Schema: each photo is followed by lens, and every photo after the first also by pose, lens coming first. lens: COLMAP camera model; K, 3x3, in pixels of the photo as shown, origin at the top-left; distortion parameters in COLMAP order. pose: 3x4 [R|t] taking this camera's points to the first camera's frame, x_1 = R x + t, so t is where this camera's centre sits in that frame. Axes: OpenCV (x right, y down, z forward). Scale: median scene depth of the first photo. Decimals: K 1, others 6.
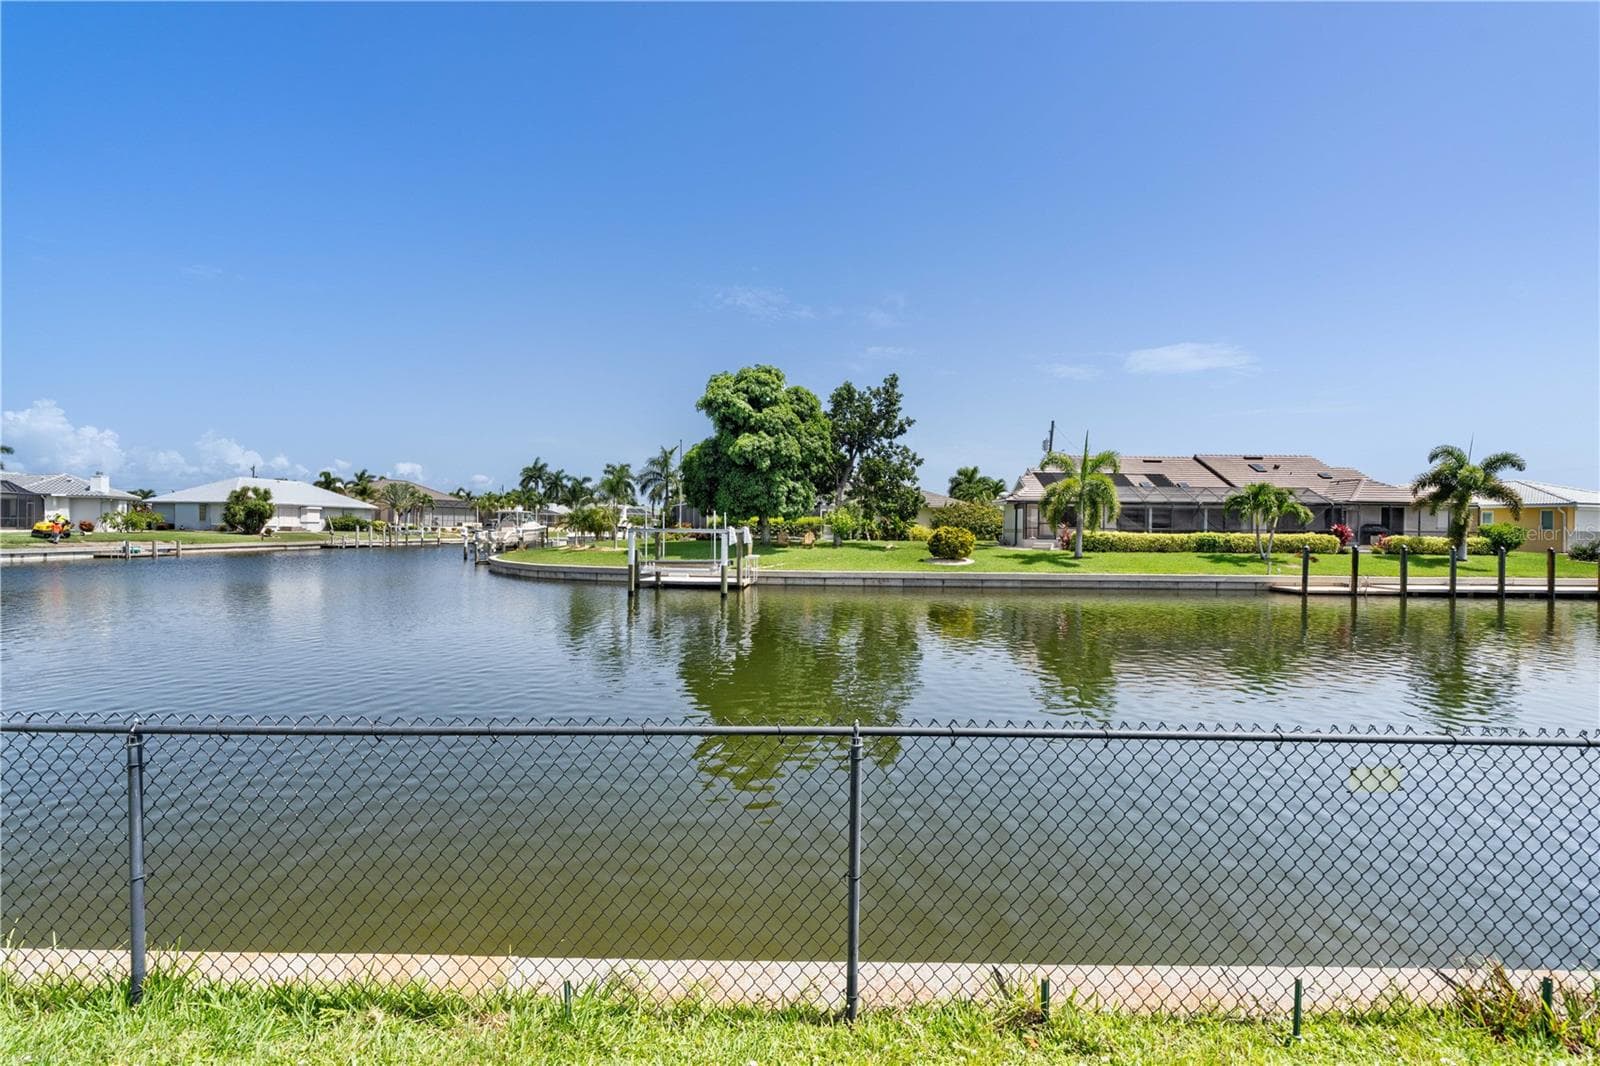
lens RADIAL K [[727.7, 0, 801.4], [0, 727.7, 534.9], [0, 0, 1]] dist [-0.004058, 0.000367]
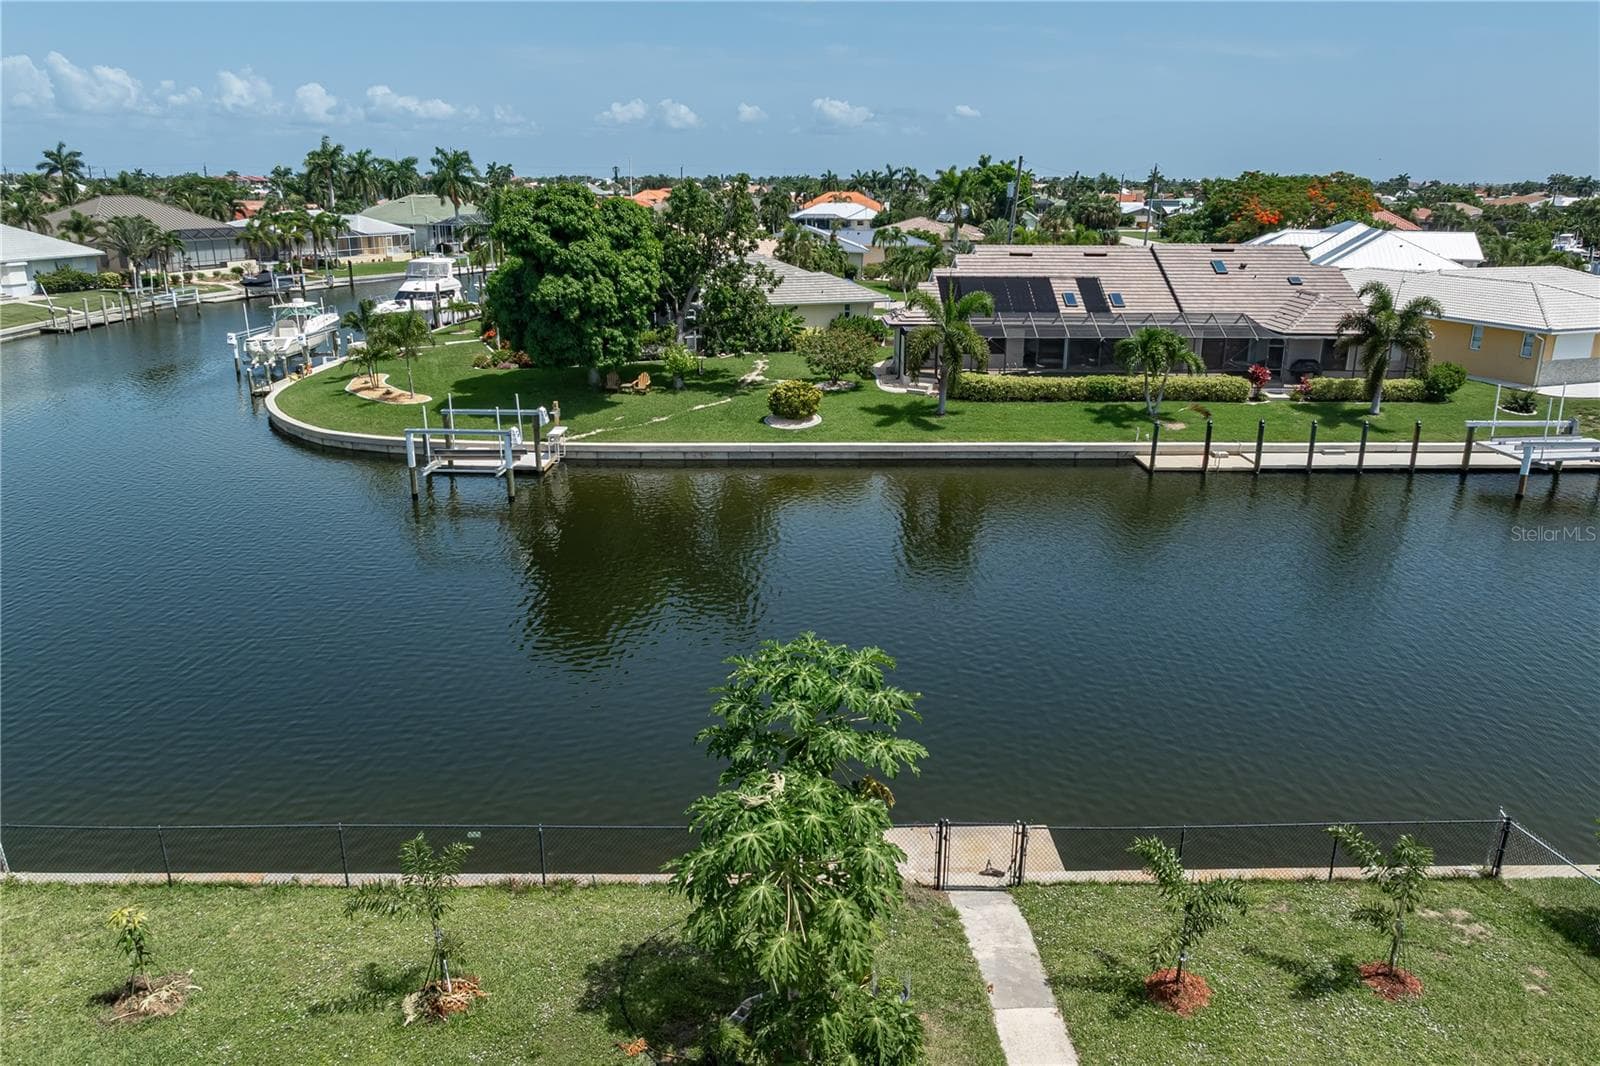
lens RADIAL K [[1134.4, 0, 801.2], [0, 1134.4, 517.0], [0, 0, 1]] dist [-0.020634, 0.003947]
pose [[0.999805, -0.012280, 0.015491, 0.177474], [0.007513, 0.960893, 0.276818, -0.213703], [-0.018285, -0.276647, 0.960798, -0.317824]]
